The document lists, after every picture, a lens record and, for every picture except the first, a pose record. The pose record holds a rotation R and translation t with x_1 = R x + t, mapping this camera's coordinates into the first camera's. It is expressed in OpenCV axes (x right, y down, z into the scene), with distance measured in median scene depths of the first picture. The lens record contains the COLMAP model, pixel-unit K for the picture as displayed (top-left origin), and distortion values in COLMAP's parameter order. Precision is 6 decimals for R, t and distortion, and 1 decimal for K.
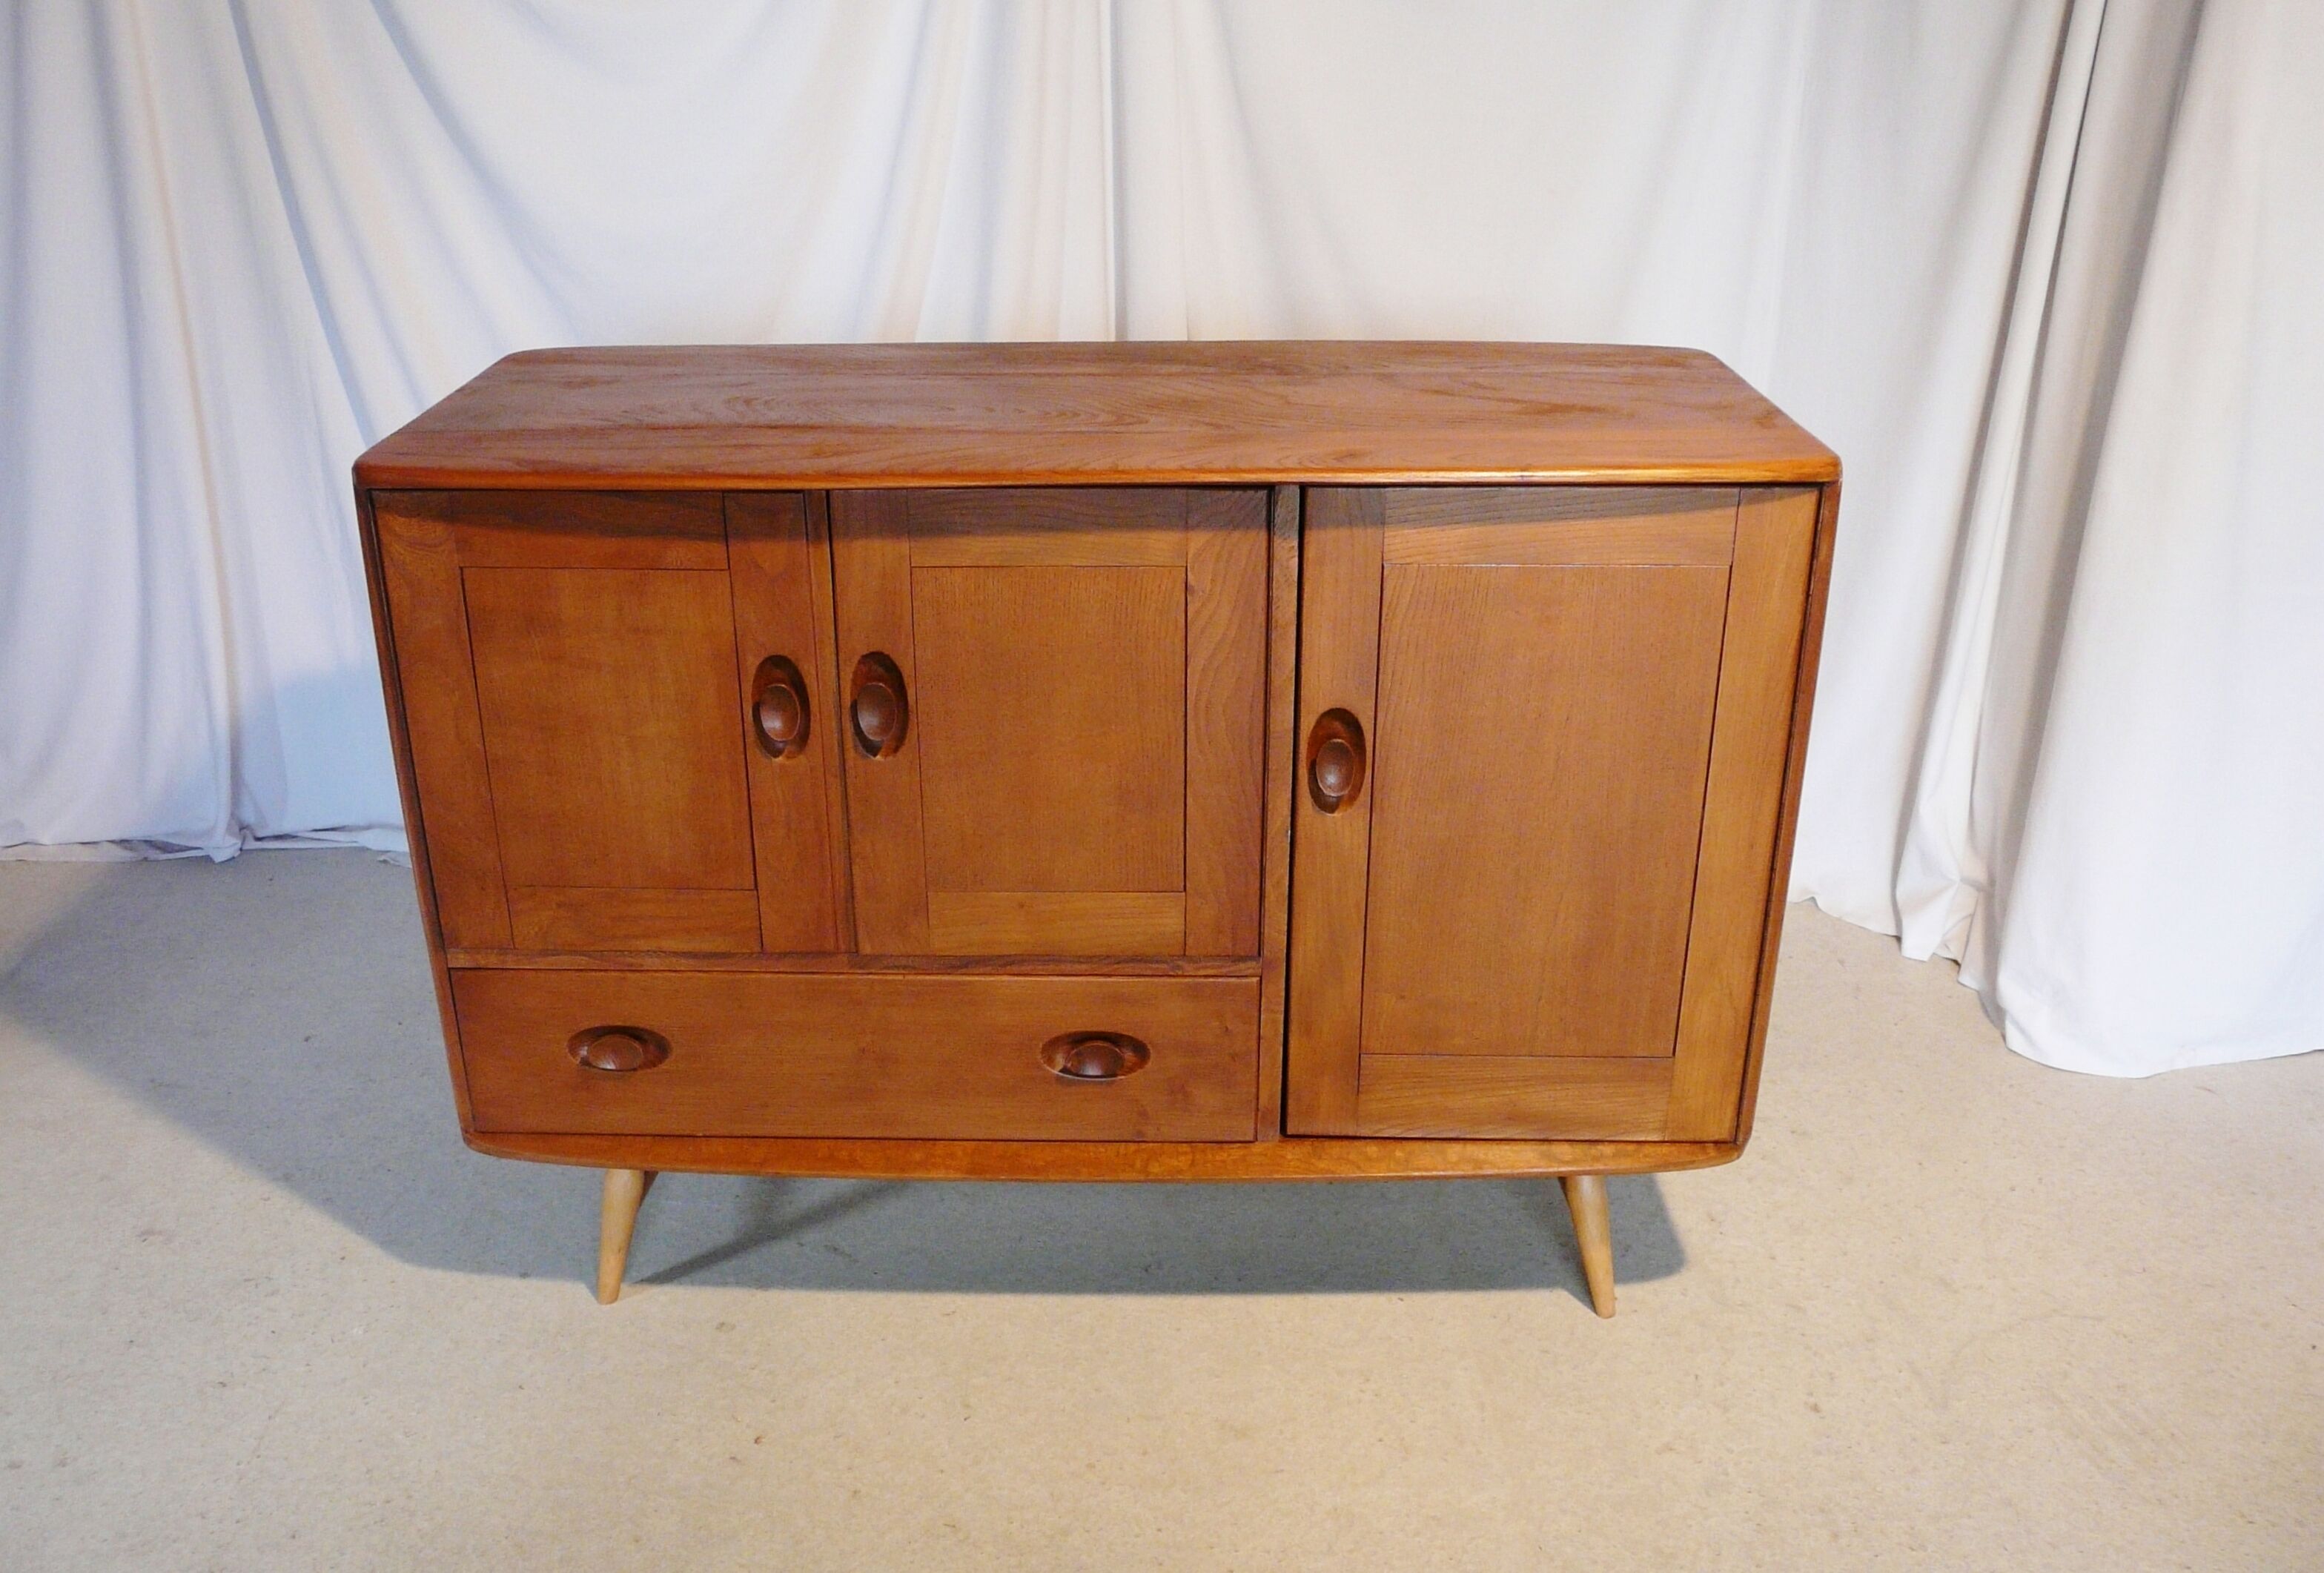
lens RADIAL K [[1967.7, 0, 1134.5], [0, 1967.7, 787.7], [0, 0, 1]] dist [-0.000502, 0.008993]
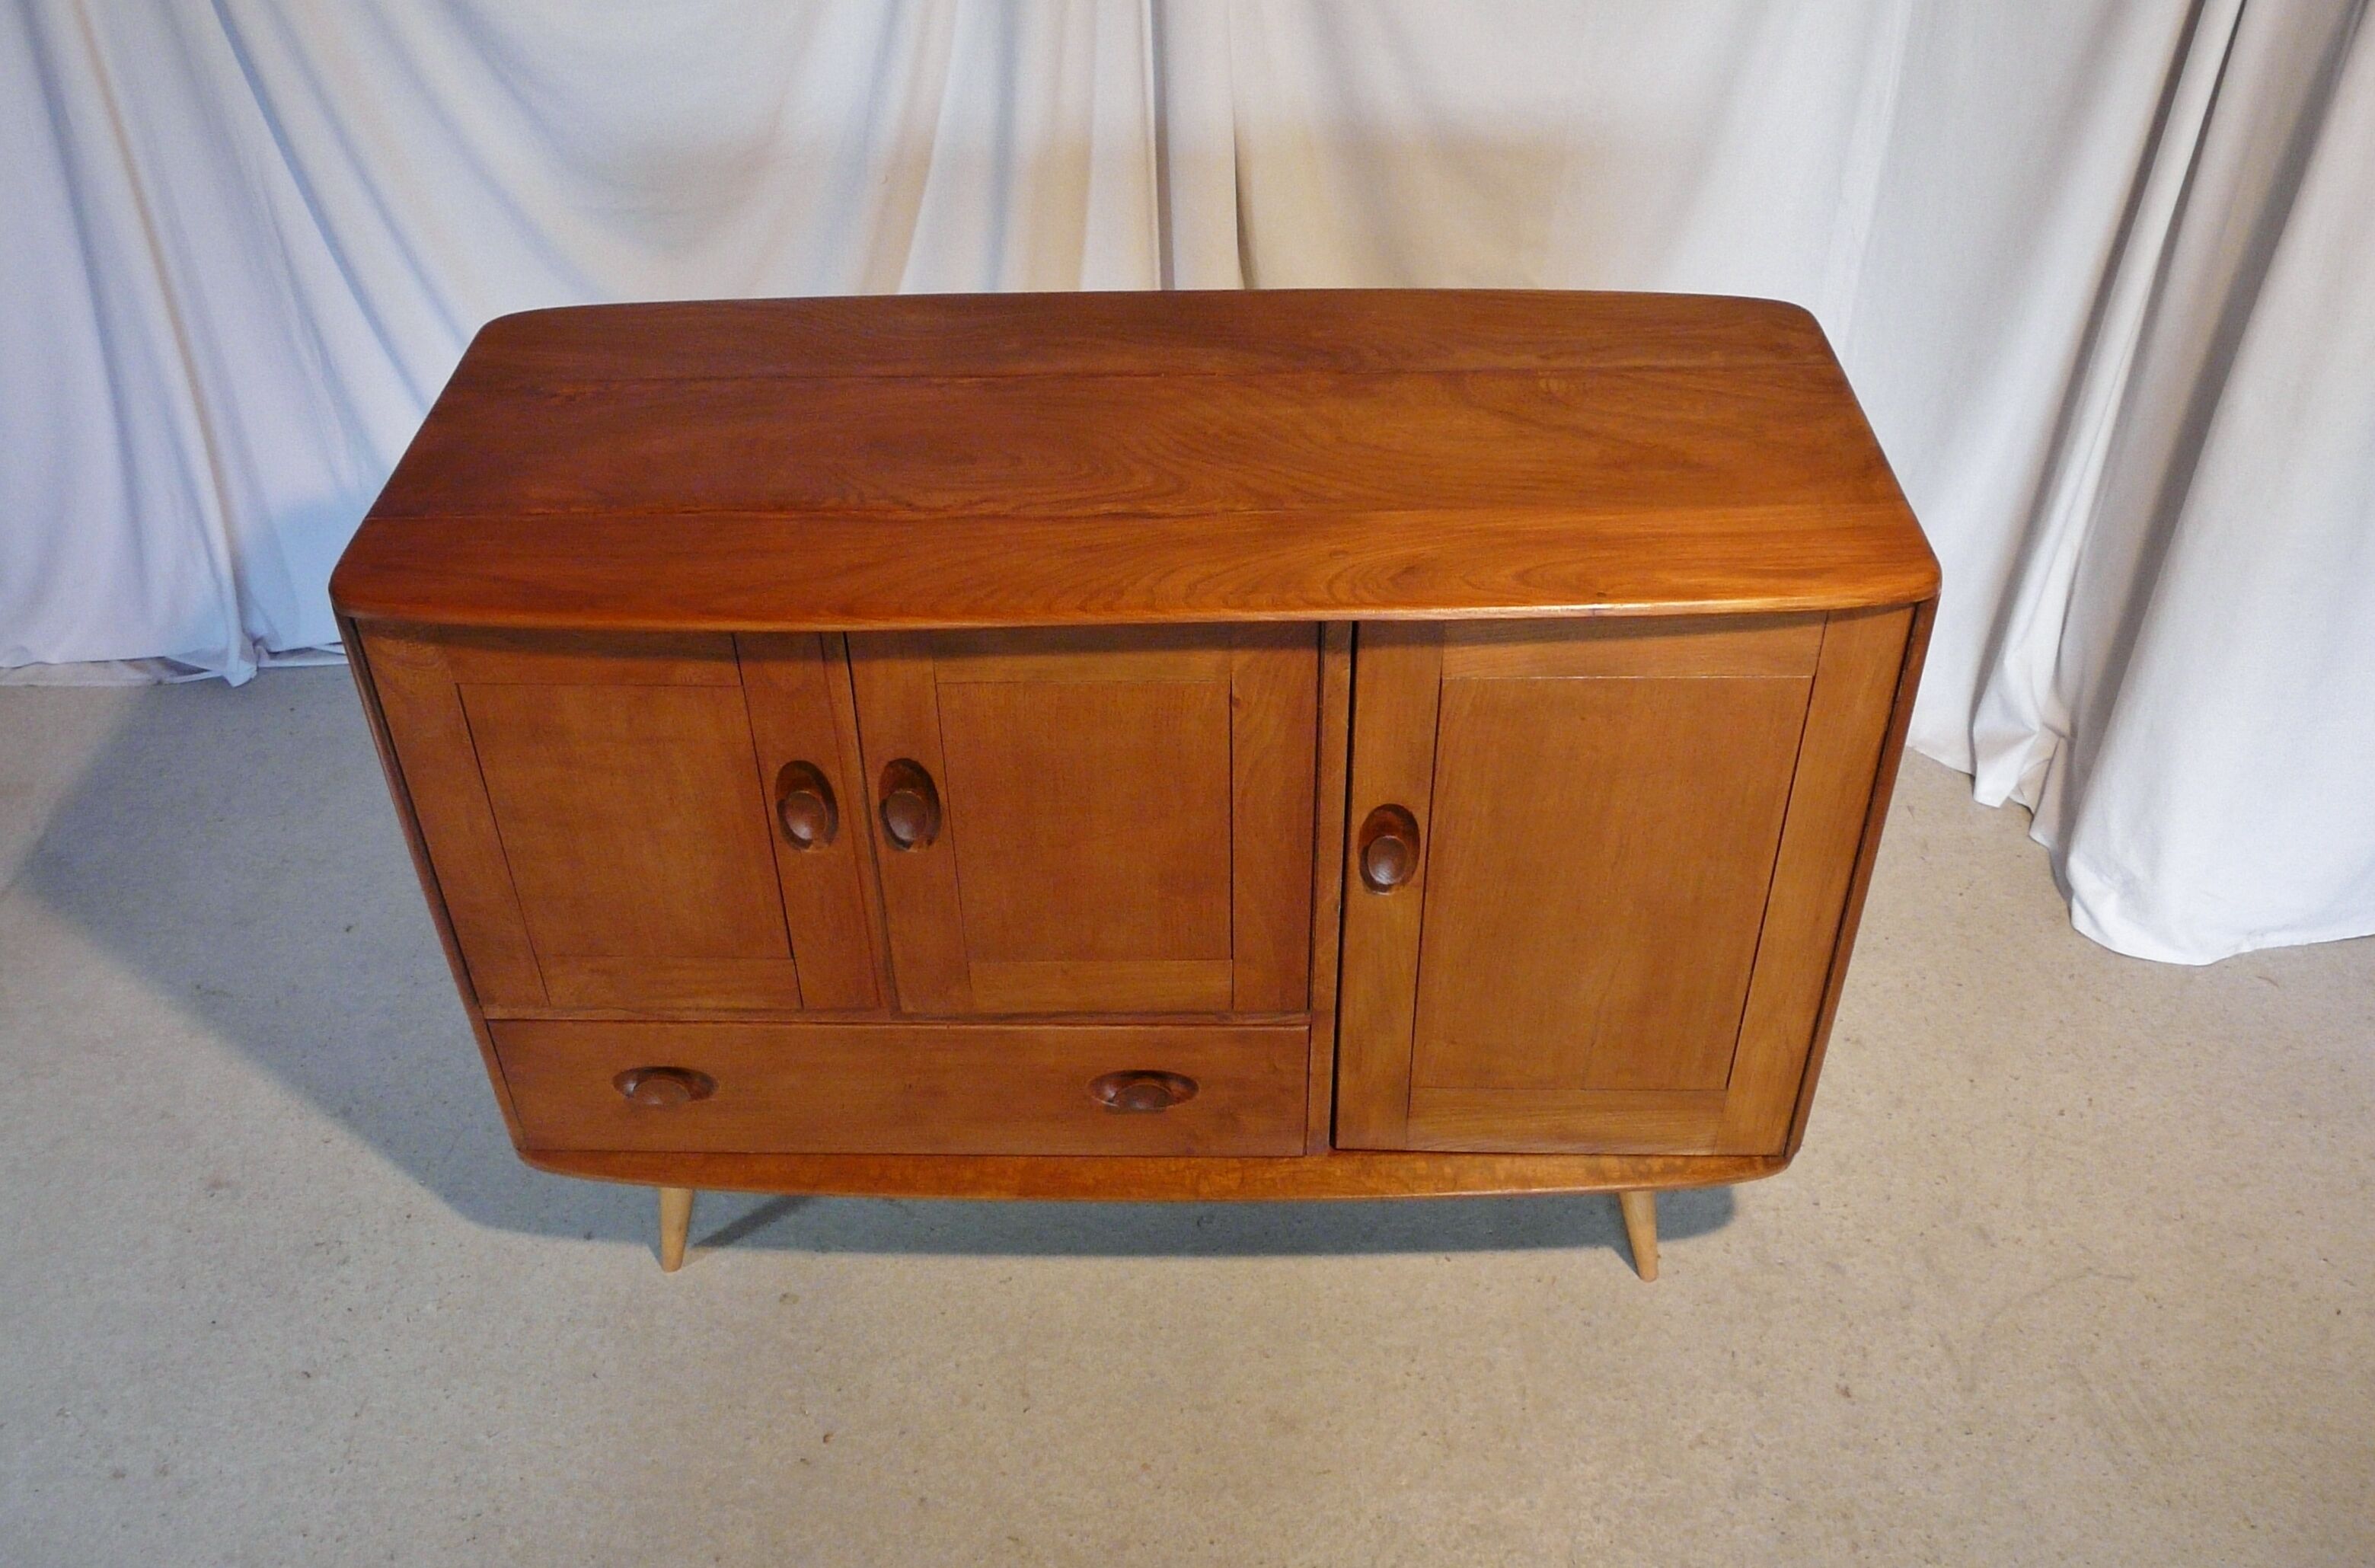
lens RADIAL K [[2027.4, 0, 1181.7], [0, 2027.4, 711.4], [0, 0, 1]] dist [-0.000365, 0.007270]
pose [[0.999908, -0.011719, -0.006900, 0.008635], [0.013063, 0.968807, 0.247472, -0.302139], [0.003784, -0.247539, 0.968870, 0.055997]]
